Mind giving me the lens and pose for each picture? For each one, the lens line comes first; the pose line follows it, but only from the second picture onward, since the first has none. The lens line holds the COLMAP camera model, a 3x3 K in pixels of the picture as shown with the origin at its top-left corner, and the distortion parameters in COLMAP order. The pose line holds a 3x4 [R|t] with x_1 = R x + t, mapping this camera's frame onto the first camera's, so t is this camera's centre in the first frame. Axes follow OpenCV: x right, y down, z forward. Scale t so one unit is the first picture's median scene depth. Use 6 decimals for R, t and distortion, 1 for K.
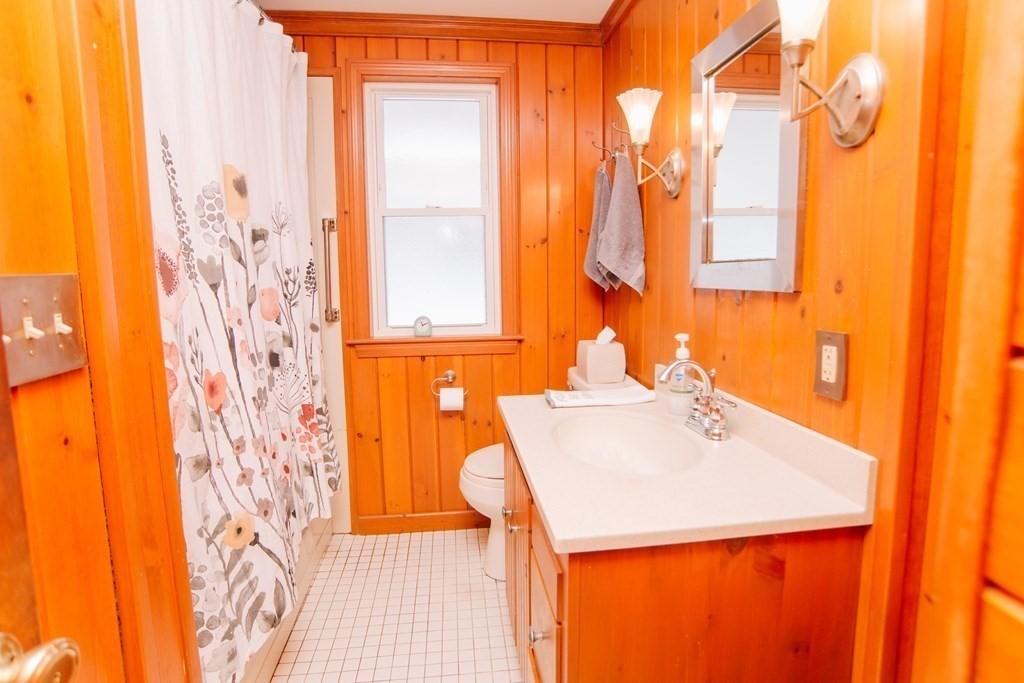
lens RADIAL K [[534.3, 0, 516.8], [0, 534.3, 332.5], [0, 0, 1]] dist [-0.101009, 0.046691]
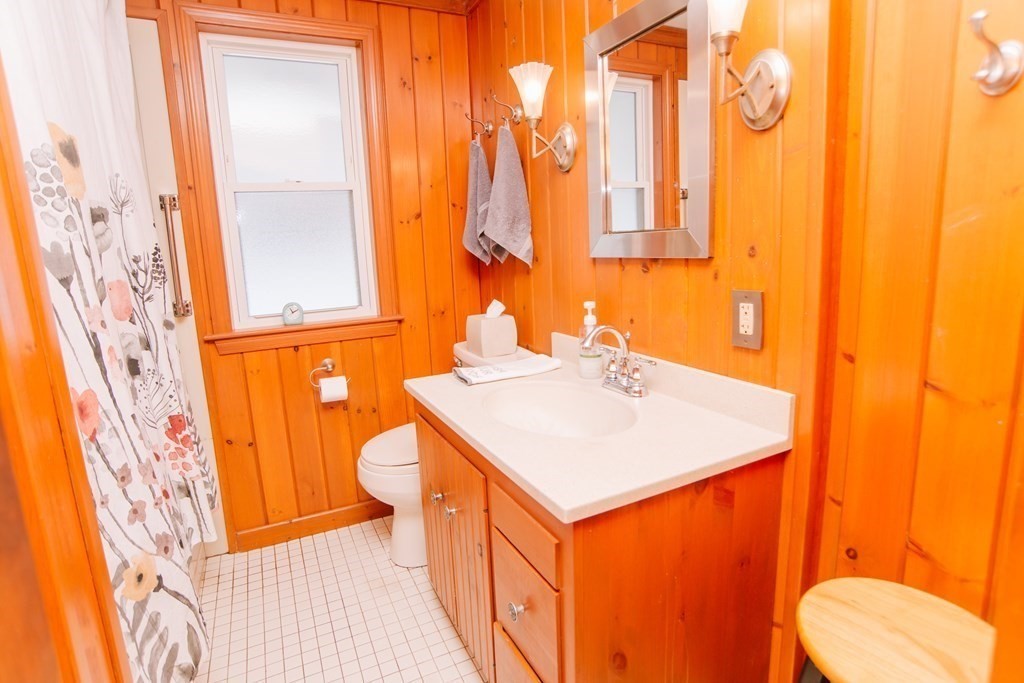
lens RADIAL K [[532.1, 0, 516.5], [0, 532.1, 333.1], [0, 0, 1]] dist [-0.100945, 0.047574]
pose [[0.939845, -0.085310, 0.330776, -0.199359], [0.069147, 0.995779, 0.060352, -0.010078], [-0.334528, -0.033849, 0.941778, 0.052770]]
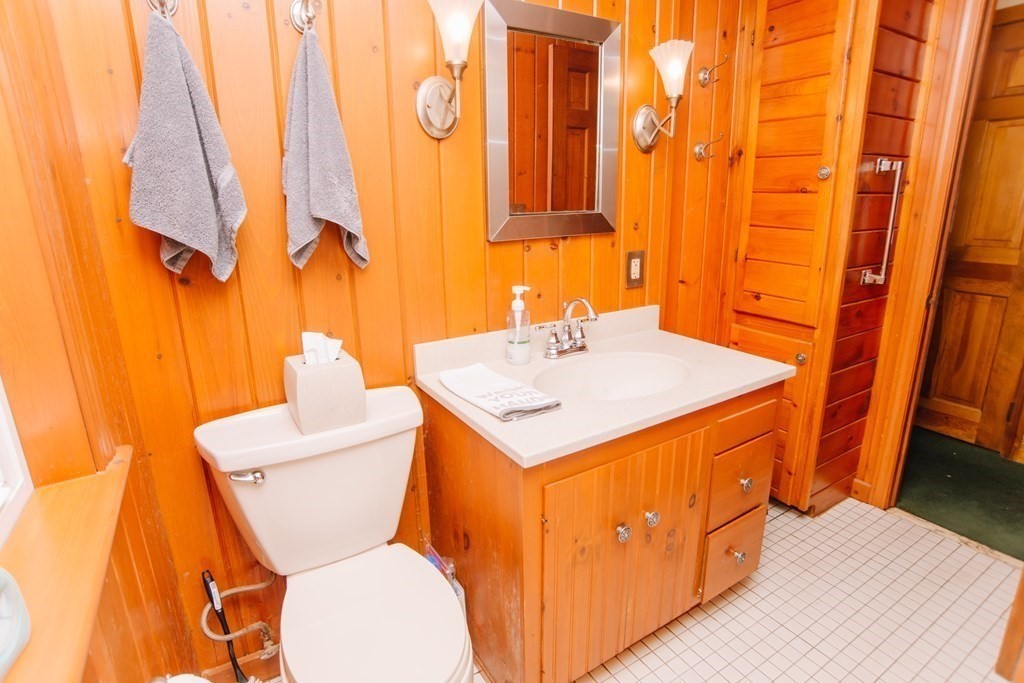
lens RADIAL K [[534.3, 0, 516.8], [0, 534.3, 332.5], [0, 0, 1]] dist [-0.101009, 0.046691]
pose [[-0.430055, -0.215901, 0.876607, -0.677744], [0.111562, 0.950833, 0.288914, -0.233847], [-0.895883, 0.222045, -0.384824, 1.595883]]
